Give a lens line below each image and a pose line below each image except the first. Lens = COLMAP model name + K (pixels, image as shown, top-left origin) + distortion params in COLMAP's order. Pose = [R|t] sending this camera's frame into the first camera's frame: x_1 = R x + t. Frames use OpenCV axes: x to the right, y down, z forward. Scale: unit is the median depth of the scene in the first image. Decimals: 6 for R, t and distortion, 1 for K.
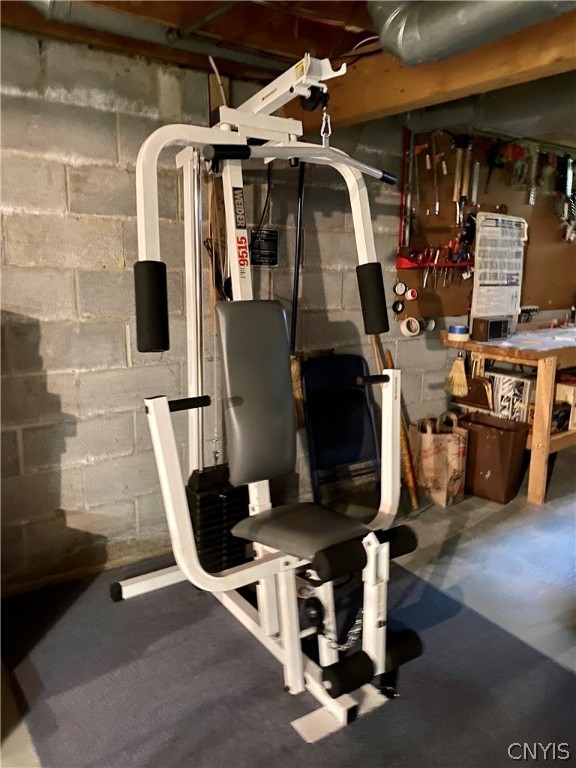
lens RADIAL K [[585.2, 0, 288.0], [0, 585.2, 384.0], [0, 0, 1]] dist [0.016374, -0.004640]
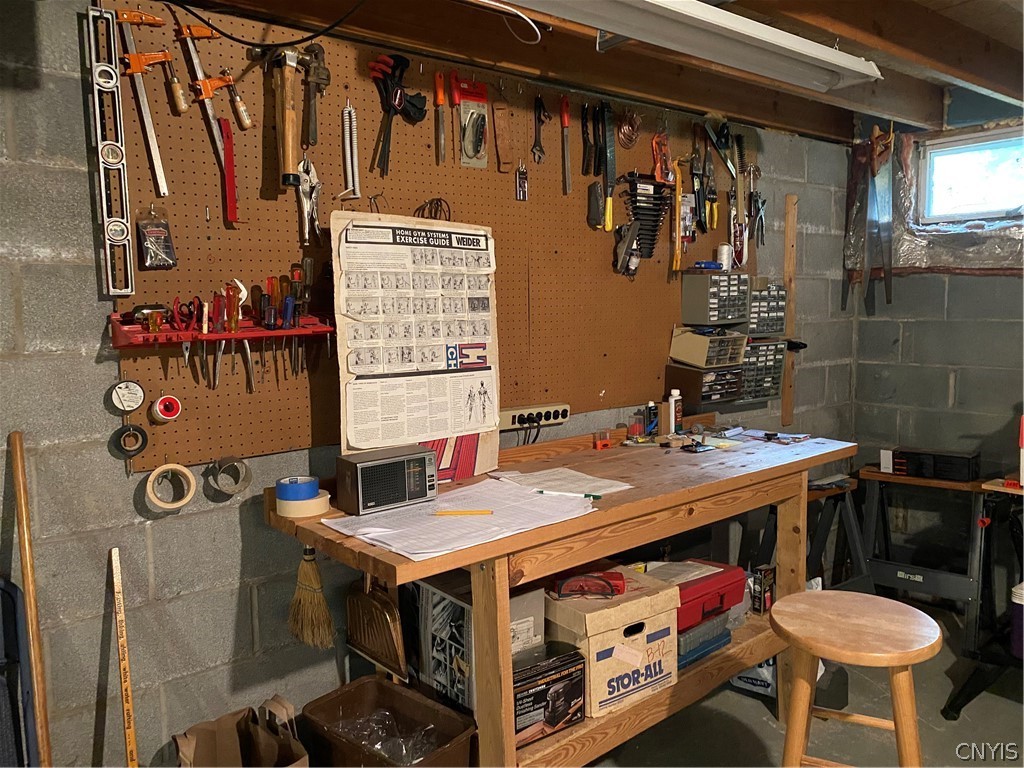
lens RADIAL K [[777.9, 0, 512.7], [0, 777.9, 370.0], [0, 0, 1]] dist [0.079053, -0.106538]
pose [[0.997506, -0.037109, 0.060045, 0.395365], [0.044354, 0.991263, -0.124215, -0.095659], [-0.054911, 0.126569, 0.990437, 0.418470]]
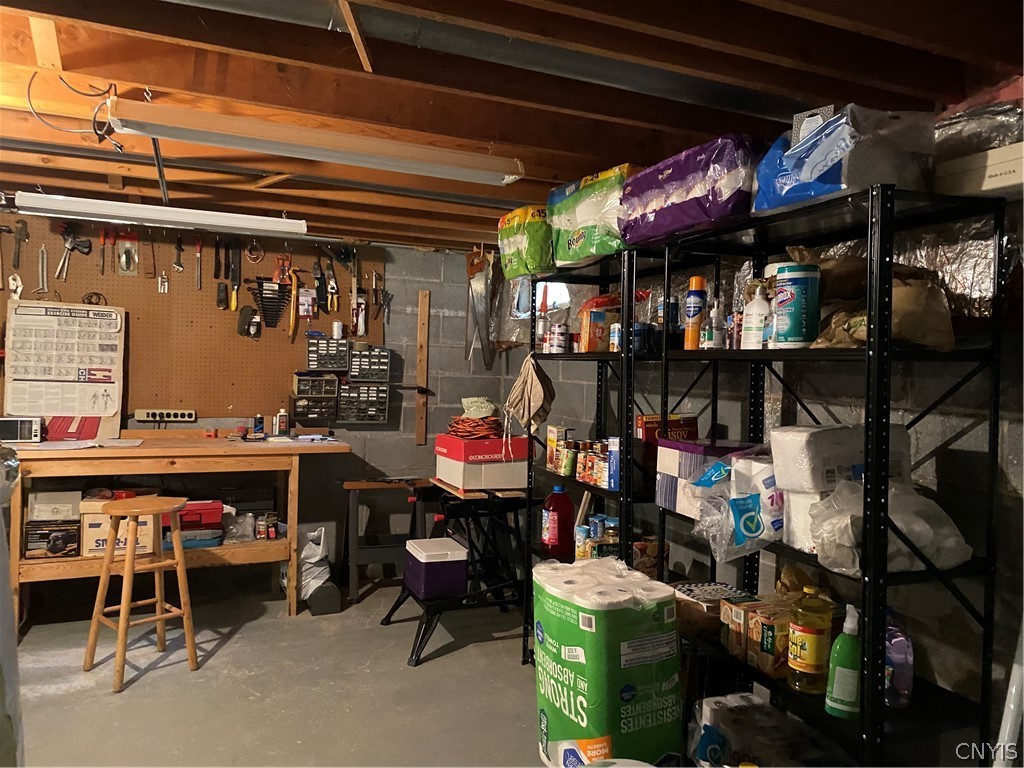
lens RADIAL K [[777.9, 0, 512.7], [0, 777.9, 370.0], [0, 0, 1]] dist [0.079053, -0.106538]
pose [[0.979485, 0.013222, -0.201085, 1.254913], [-0.055676, 0.976761, -0.206973, 0.018625], [0.193675, 0.213922, 0.957459, 0.015925]]
